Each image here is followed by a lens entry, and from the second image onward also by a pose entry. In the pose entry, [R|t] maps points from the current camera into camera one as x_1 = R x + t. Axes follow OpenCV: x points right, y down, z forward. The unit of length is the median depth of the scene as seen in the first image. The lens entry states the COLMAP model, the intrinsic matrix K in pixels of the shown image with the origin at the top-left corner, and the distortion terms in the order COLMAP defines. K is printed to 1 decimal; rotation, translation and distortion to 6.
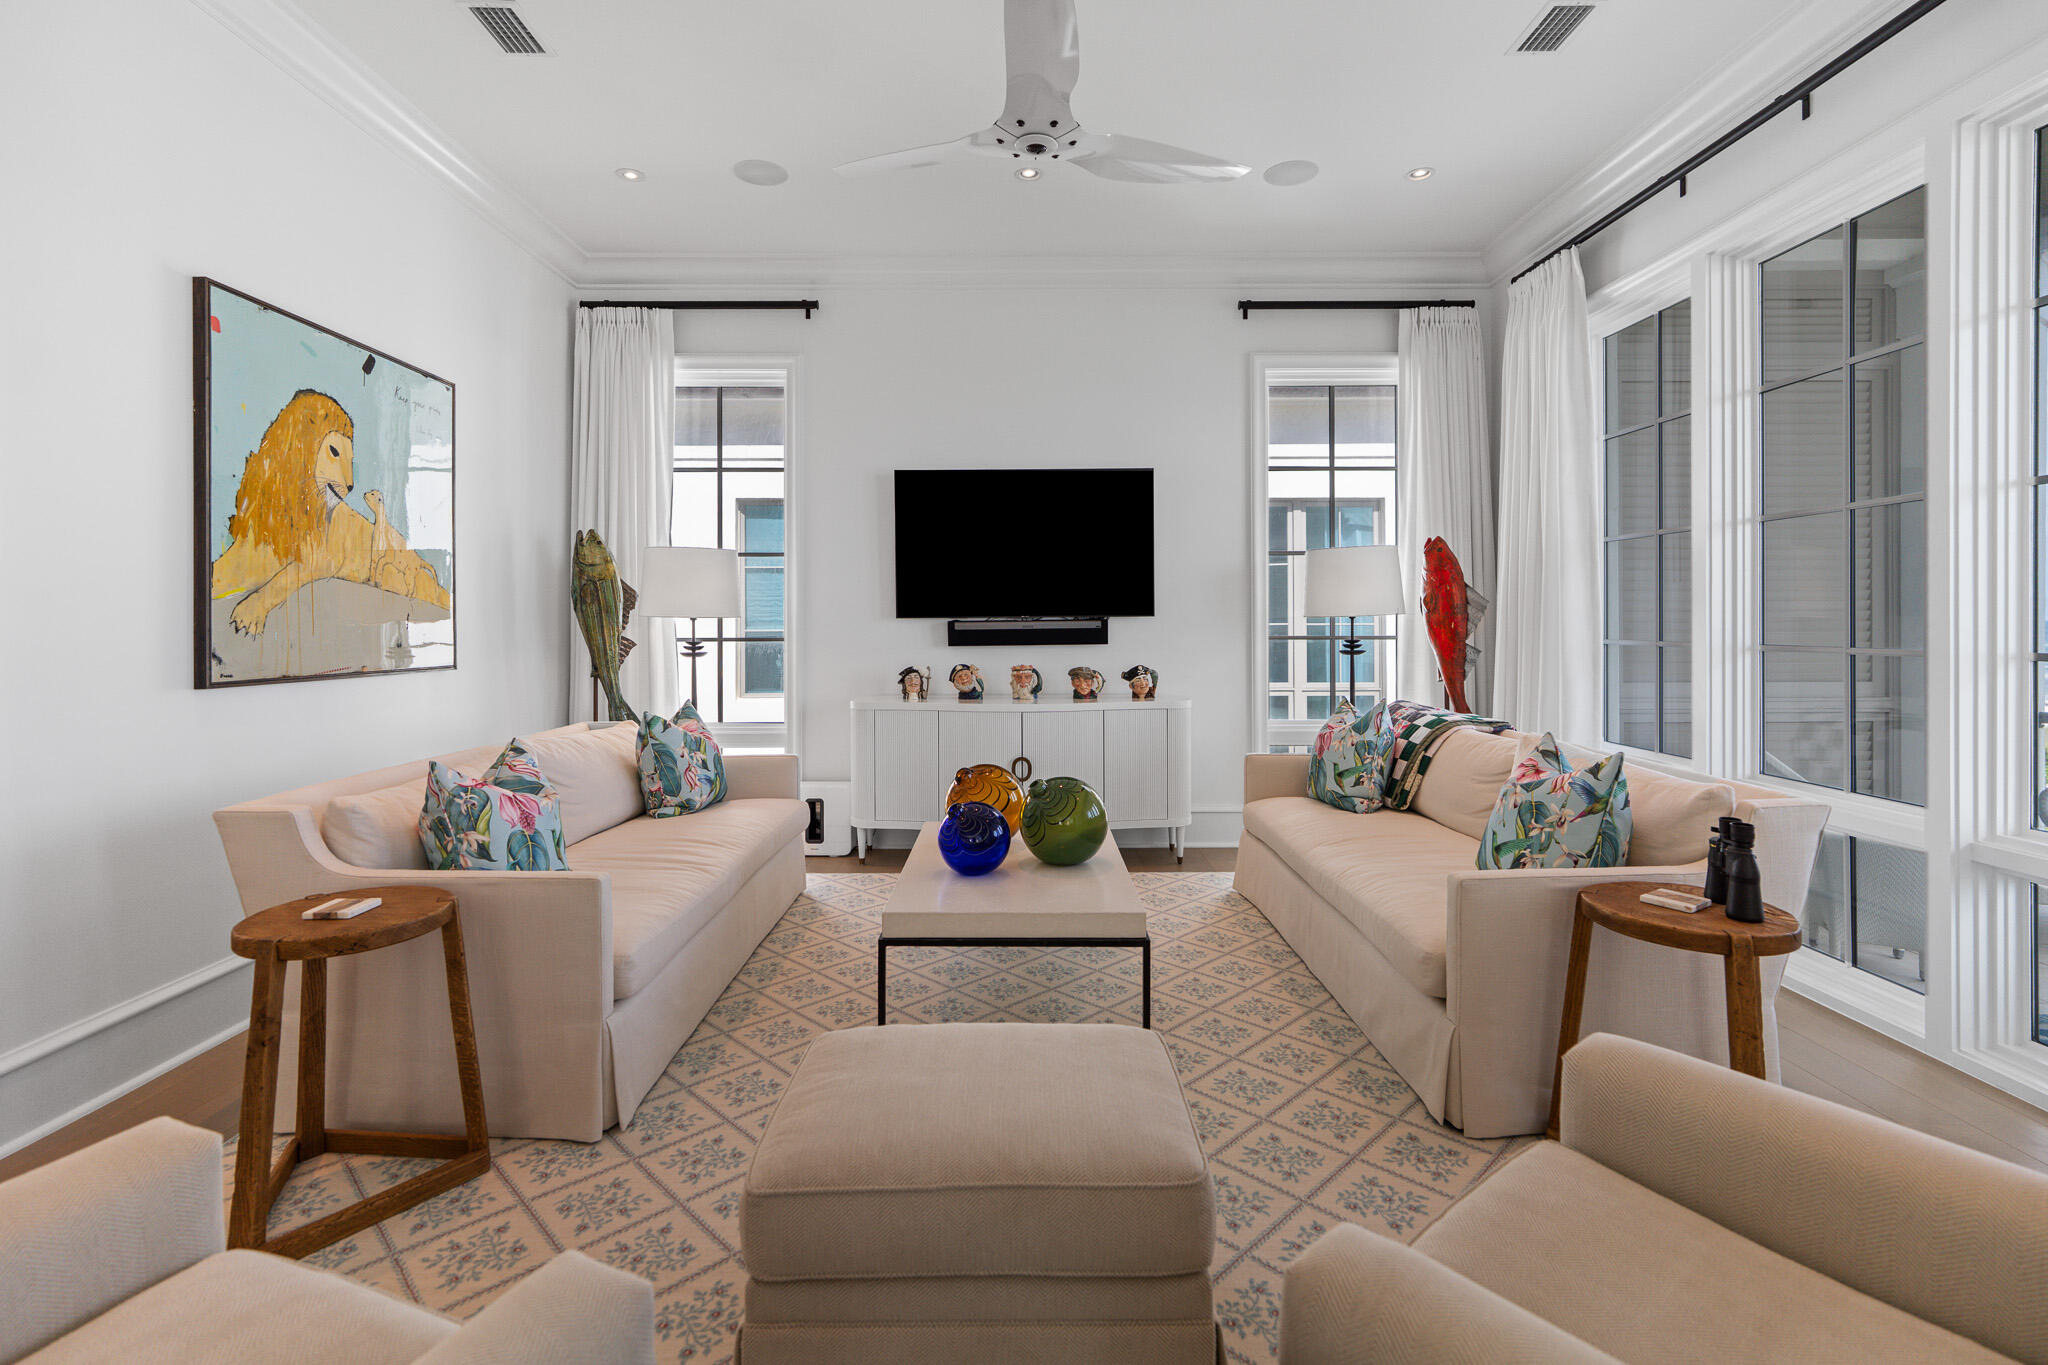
lens RADIAL K [[932.4, 0, 1025.5], [0, 932.4, 621.0], [0, 0, 1]] dist [0.000528, 0.000384]
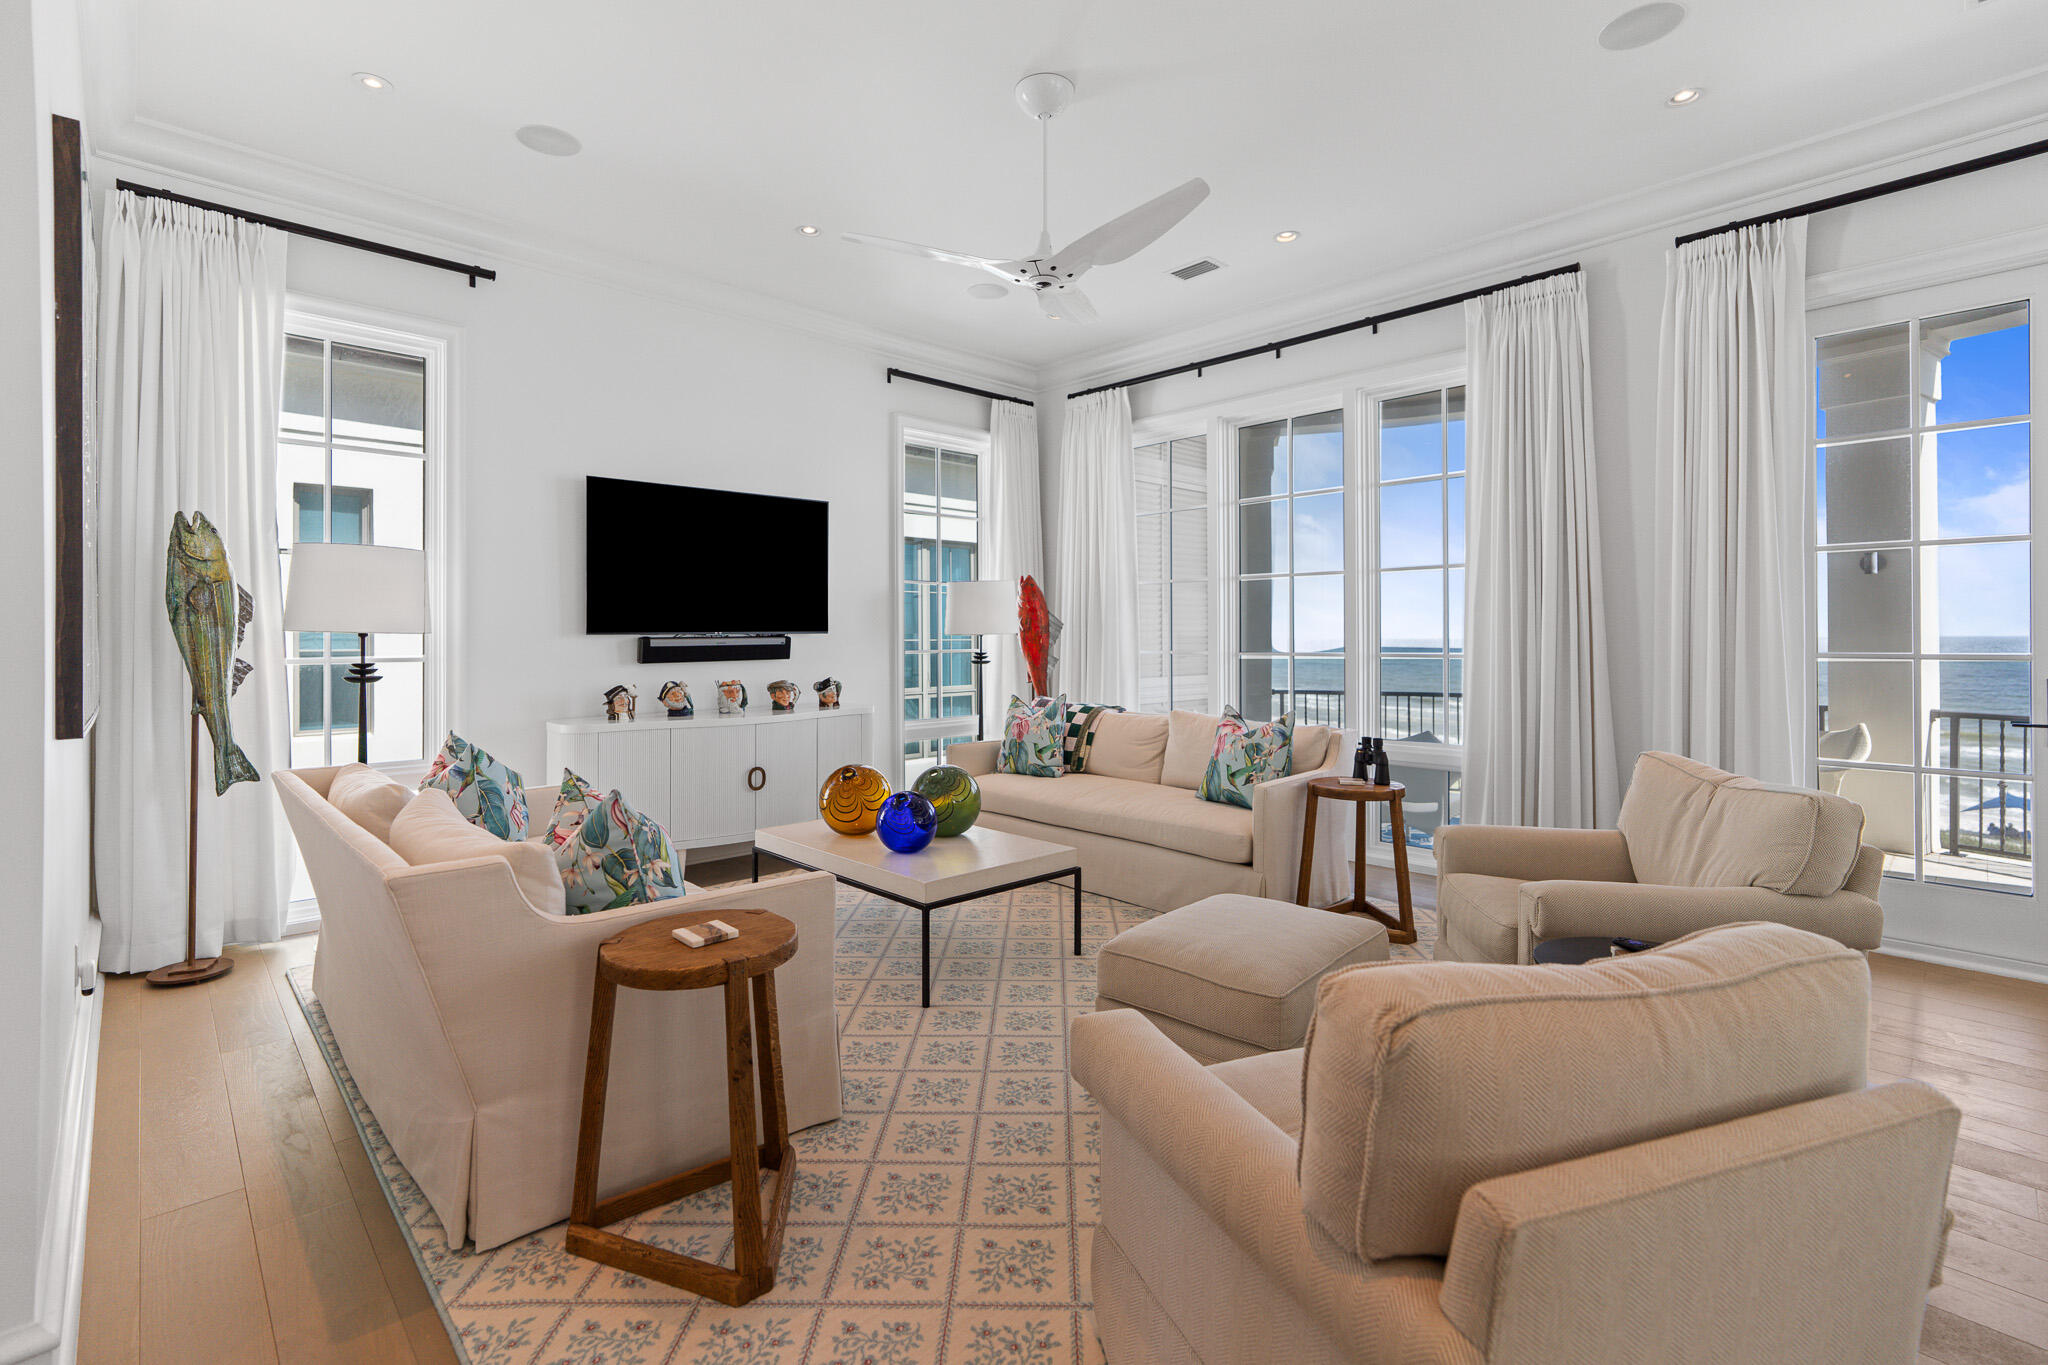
lens RADIAL K [[928.6, 0, 1025.0], [0, 928.6, 629.8], [0, 0, 1]] dist [-0.000382, 0.005504]
pose [[0.725951, 0.005954, 0.687721, -0.479228], [0.000257, 0.999960, -0.008929, 0.000625], [-0.687747, 0.006659, 0.725920, 0.028781]]
